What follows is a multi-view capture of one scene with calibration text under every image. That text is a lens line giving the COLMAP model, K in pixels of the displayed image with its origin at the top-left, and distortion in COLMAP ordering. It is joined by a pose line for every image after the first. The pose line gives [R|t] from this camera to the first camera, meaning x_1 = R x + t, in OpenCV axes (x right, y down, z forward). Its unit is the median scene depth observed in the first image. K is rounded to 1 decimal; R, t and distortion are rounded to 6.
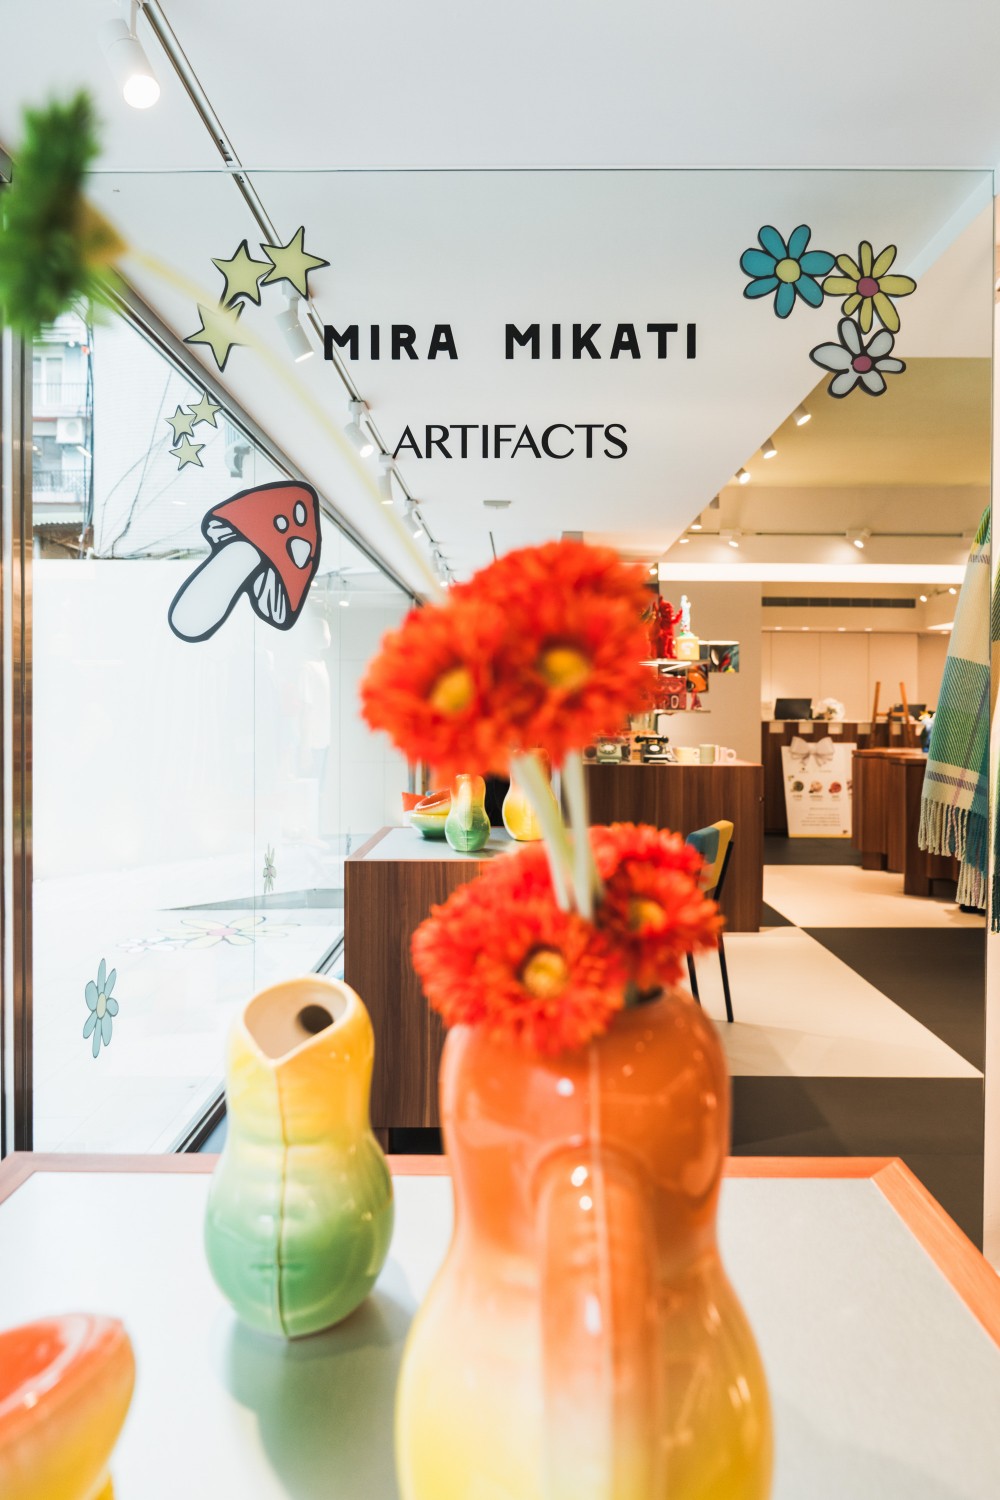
lens RADIAL K [[1059.9, 0, 525.3], [0, 1059.9, 729.0], [0, 0, 1]] dist [-0.001074, 0.000420]
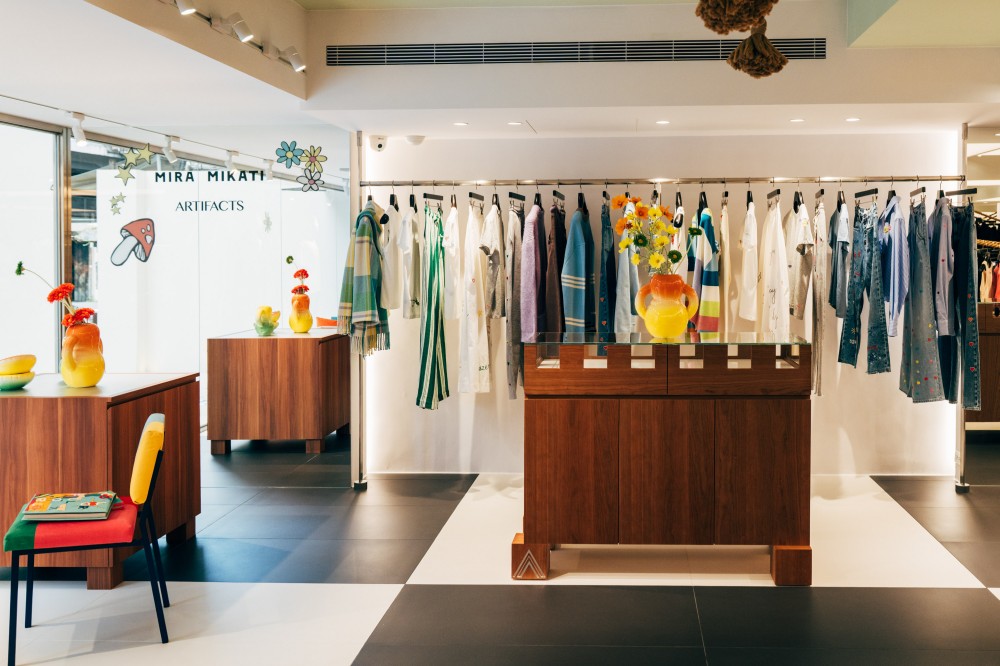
lens RADIAL K [[899.6, 0, 576.4], [0, 899.6, 268.4], [0, 0, 1]] dist [-0.027479, 0.070173]
pose [[0.999548, -0.008929, -0.028721, 1.236749], [0.008860, 0.999958, -0.002548, -0.053975], [0.028743, 0.002292, 0.999584, -1.829047]]
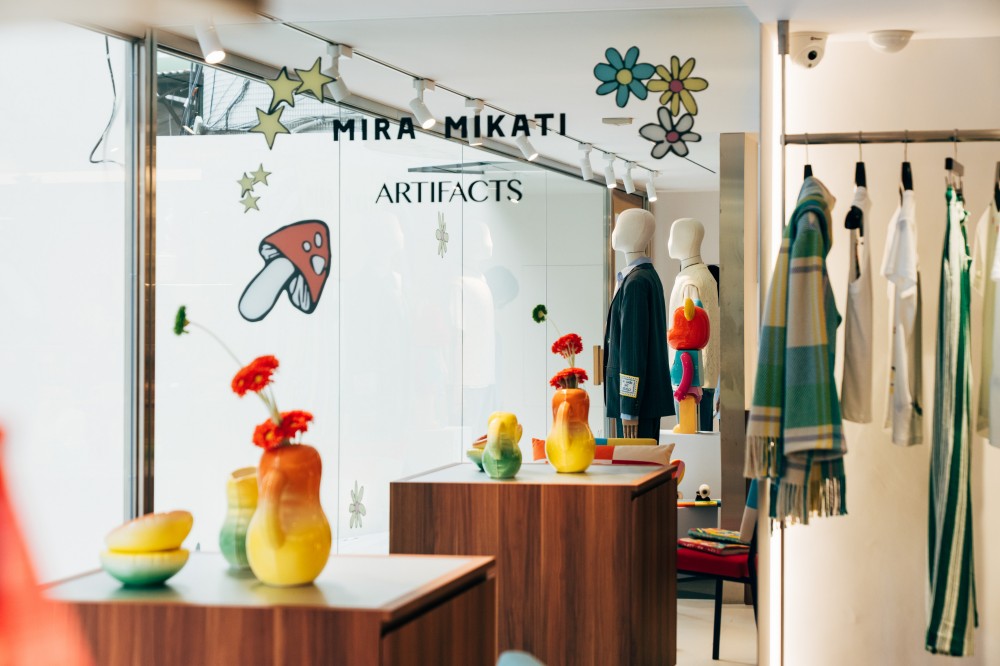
lens RADIAL K [[1887.2, 0, 572.3], [0, 1887.2, 319.6], [0, 0, 1]] dist [0.013719, 0.000000]
pose [[0.980987, -0.004216, -0.194026, 0.696175], [0.000978, 0.999859, -0.016779, -0.038396], [0.194070, 0.016270, 0.980853, -1.660109]]
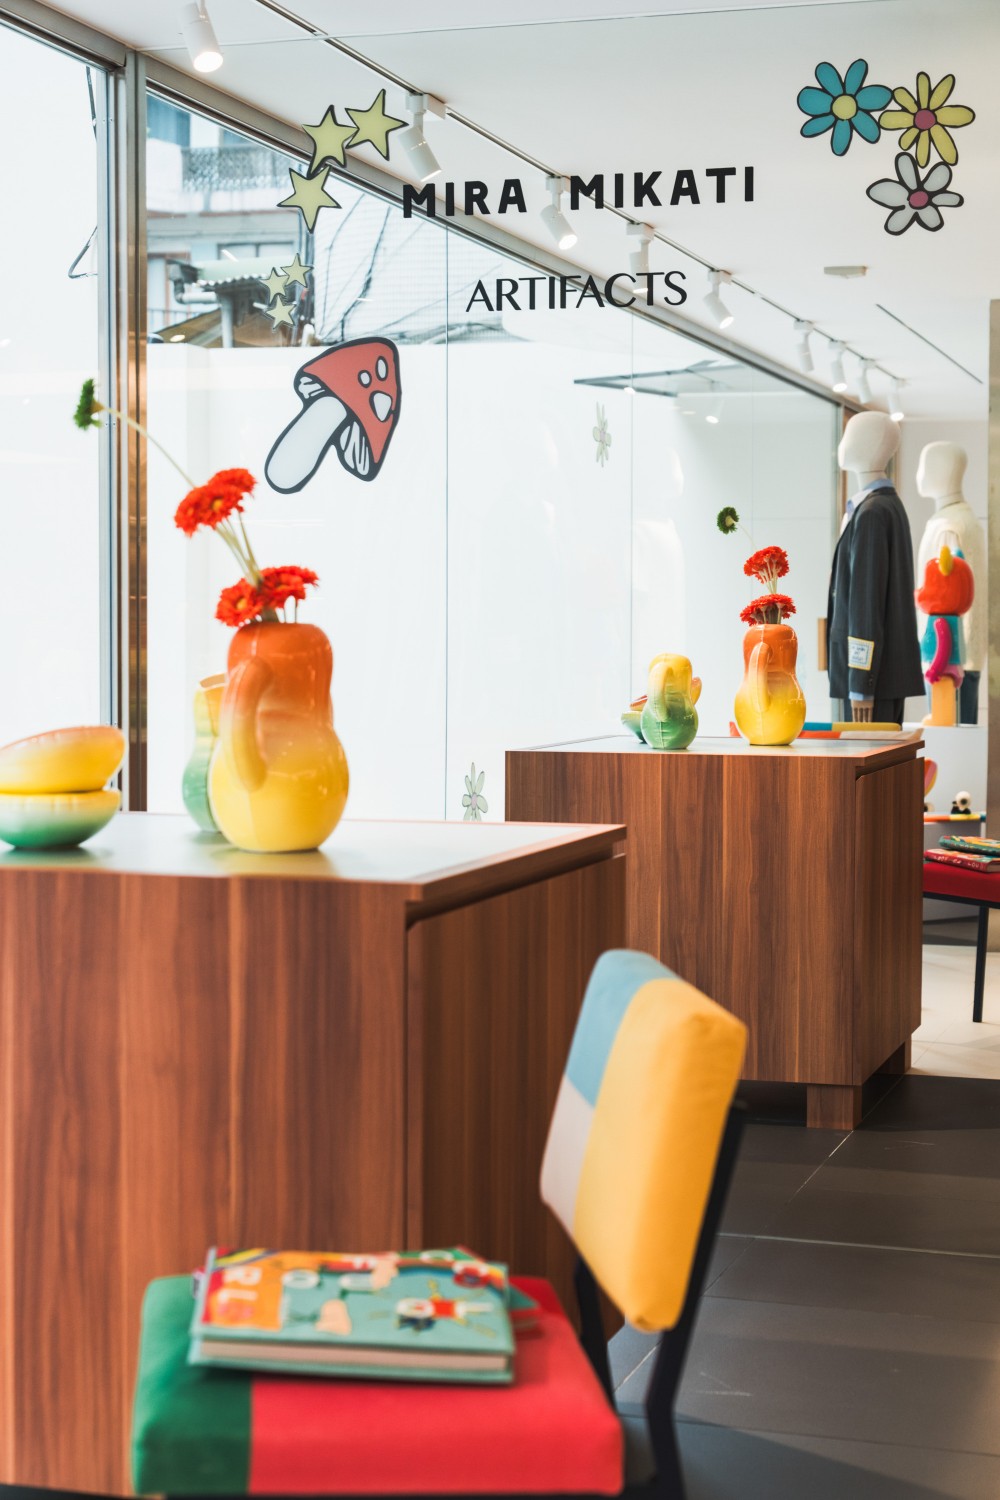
lens RADIAL K [[2317.5, 0, 667.2], [0, 2317.5, 718.6], [0, 0, 1]] dist [0.051537, 0.000000]
pose [[0.967903, 0.010194, -0.251117, 0.634910], [-0.004910, 0.999753, 0.021657, 0.089525], [0.251276, -0.019729, 0.967714, -1.142413]]
